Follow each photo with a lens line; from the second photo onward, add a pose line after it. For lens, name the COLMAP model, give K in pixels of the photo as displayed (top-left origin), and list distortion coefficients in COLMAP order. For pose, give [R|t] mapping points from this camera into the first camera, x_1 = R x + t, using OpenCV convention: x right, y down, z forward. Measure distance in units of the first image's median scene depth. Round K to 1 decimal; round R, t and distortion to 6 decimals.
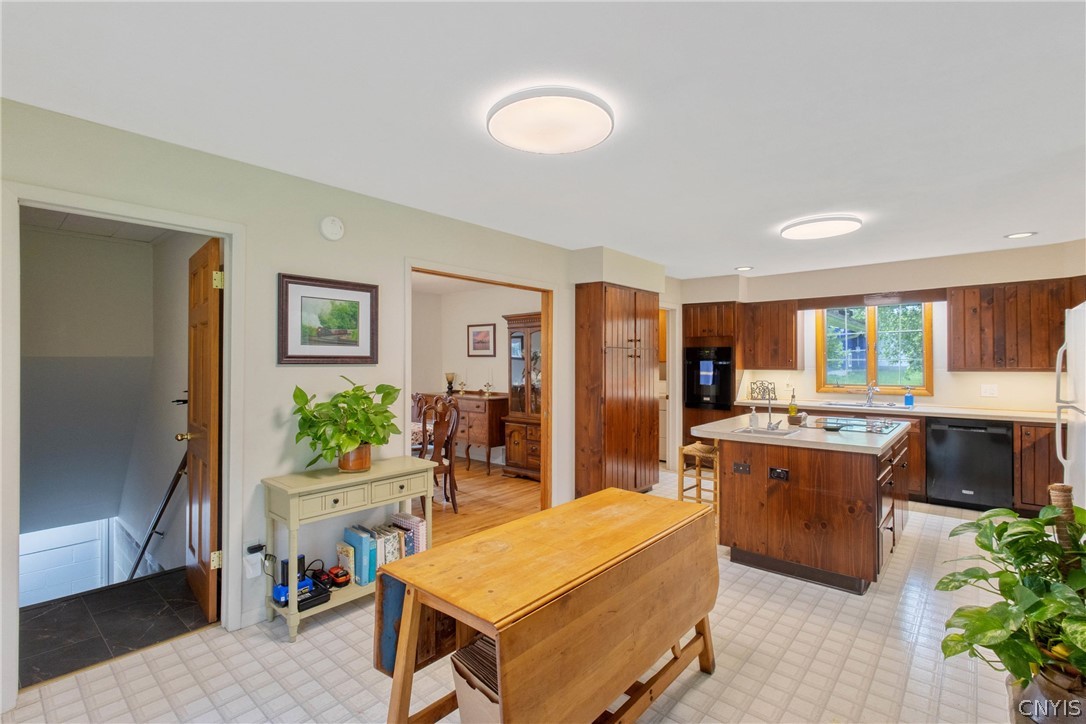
lens RADIAL K [[505.4, 0, 537.5], [0, 505.4, 362.4], [0, 0, 1]] dist [0.000573, 0.001198]
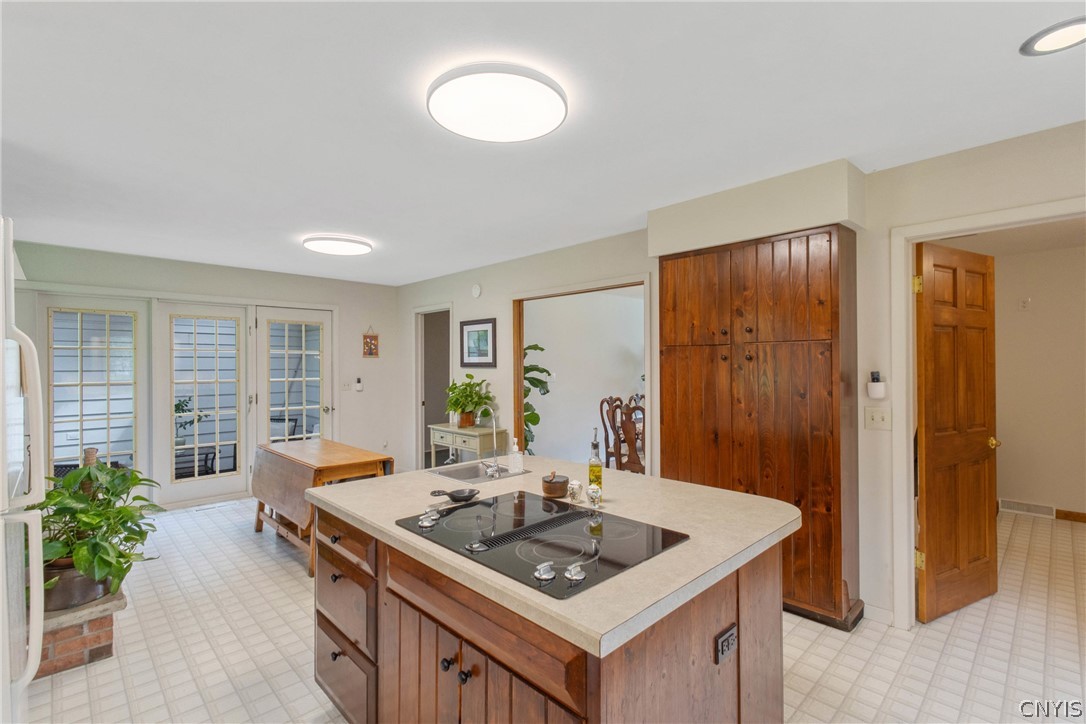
lens RADIAL K [[505.4, 0, 551.5], [0, 505.4, 362.7], [0, 0, 1]] dist [0.000573, 0.001198]
pose [[-0.073525, -0.007218, -0.997267, 0.785643], [-0.004138, 0.999967, -0.006932, -0.000930], [0.997285, 0.003617, -0.073553, 0.812291]]
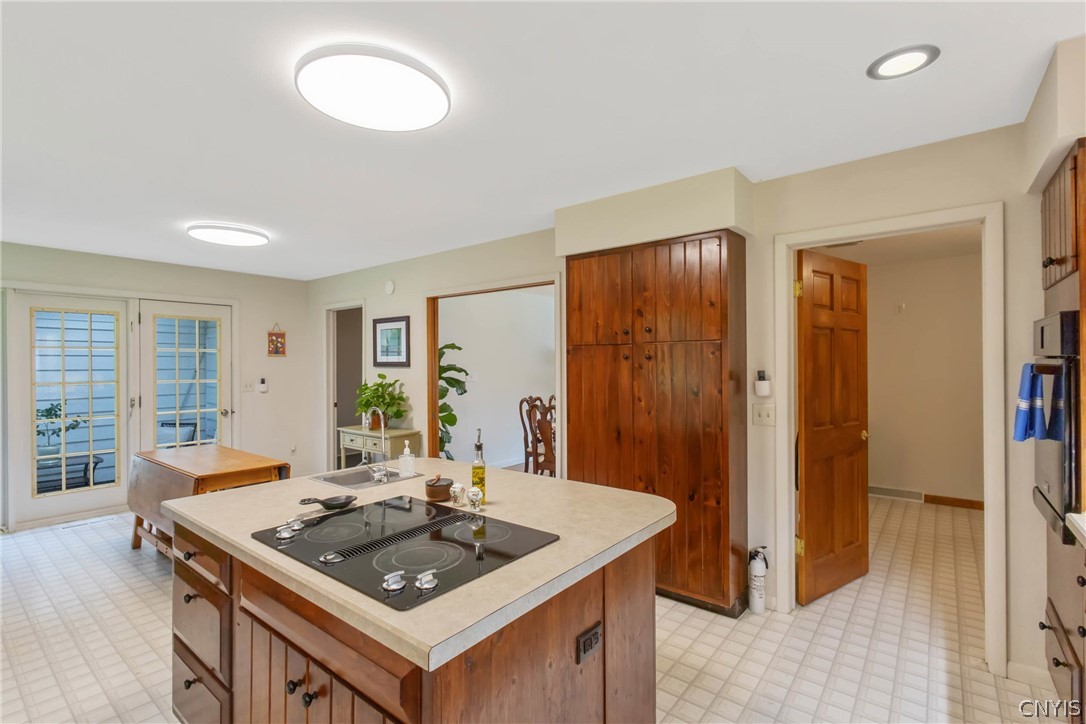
lens RADIAL K [[505.4, 0, 553.8], [0, 505.4, 363.0], [0, 0, 1]] dist [0.000573, 0.001198]
pose [[0.055630, -0.005486, -0.998436, 0.778124], [-0.003389, 0.999978, -0.005683, -0.001059], [0.998446, 0.003700, 0.055610, 0.850665]]
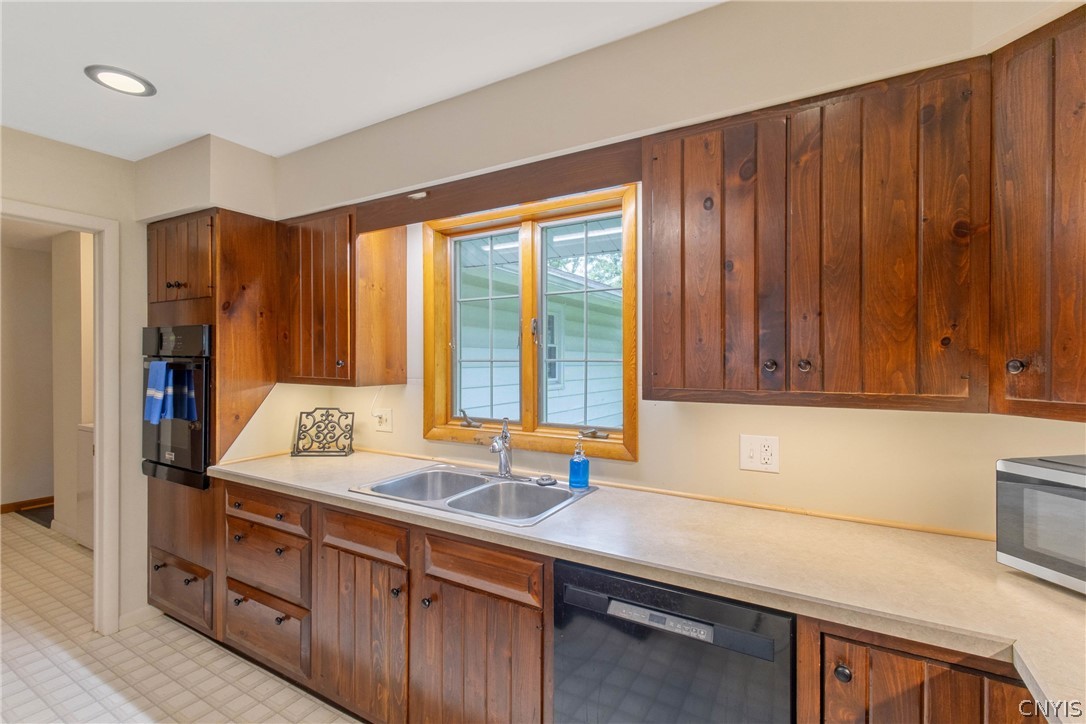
lens RADIAL K [[505.4, 0, 539.9], [0, 505.4, 361.4], [0, 0, 1]] dist [0.000573, 0.001198]
pose [[0.983193, 0.004342, 0.182517, 0.677413], [-0.005188, 0.999978, 0.004161, -0.007029], [-0.182495, -0.005038, 0.983194, 0.685576]]
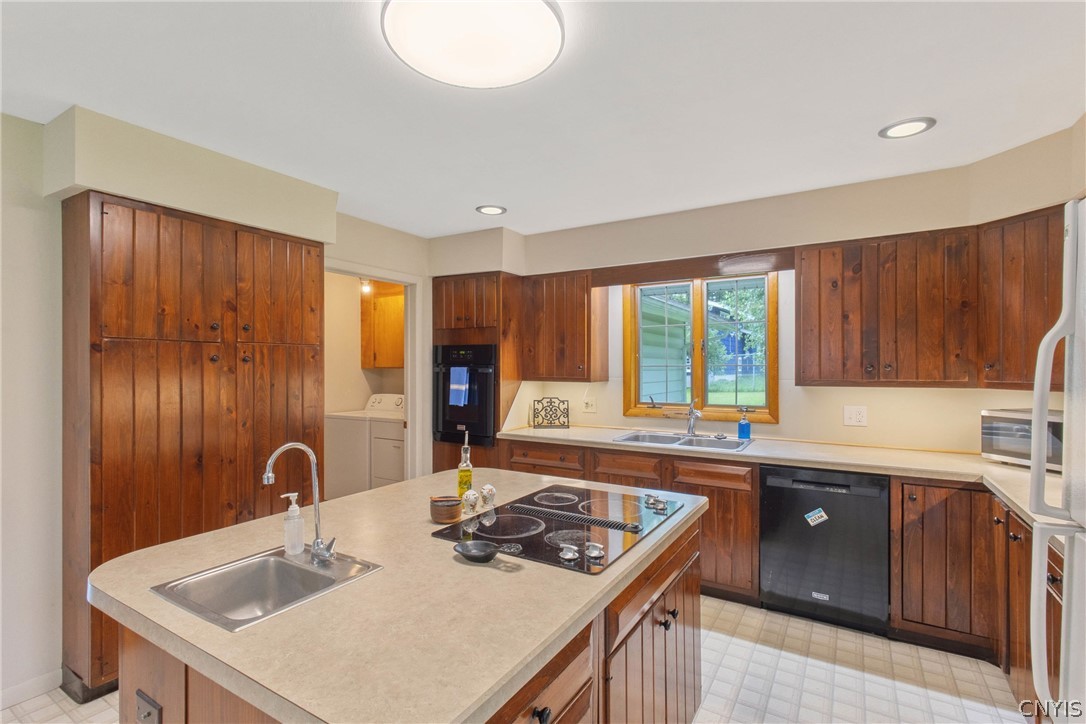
lens RADIAL K [[505.4, 0, 549.4], [0, 505.4, 370.3], [0, 0, 1]] dist [0.000573, 0.001198]
pose [[0.984913, -0.000109, 0.173049, 0.412216], [-0.001390, 0.999963, 0.008544, -0.005291], [-0.173044, -0.008656, 0.984876, 0.450742]]
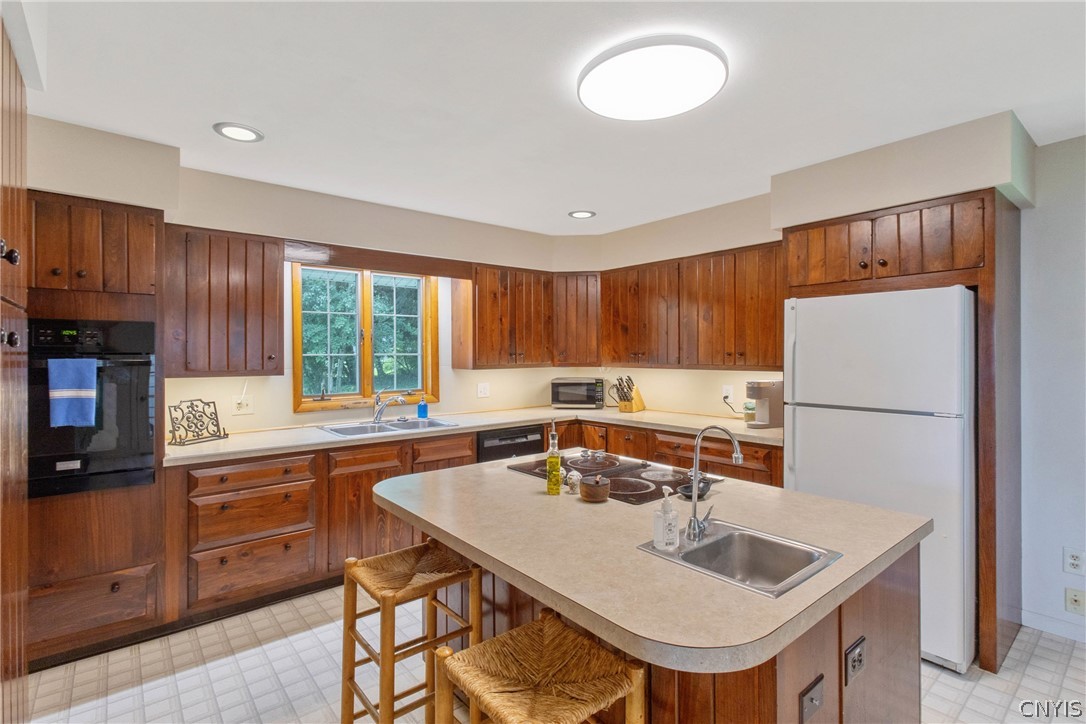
lens RADIAL K [[505.4, 0, 524.0], [0, 505.4, 351.5], [0, 0, 1]] dist [0.000573, 0.001198]
pose [[0.185440, 0.004941, 0.982643, 0.053674], [0.005069, 0.999969, -0.005985, -0.004978], [-0.982642, 0.006091, 0.185409, 0.765240]]
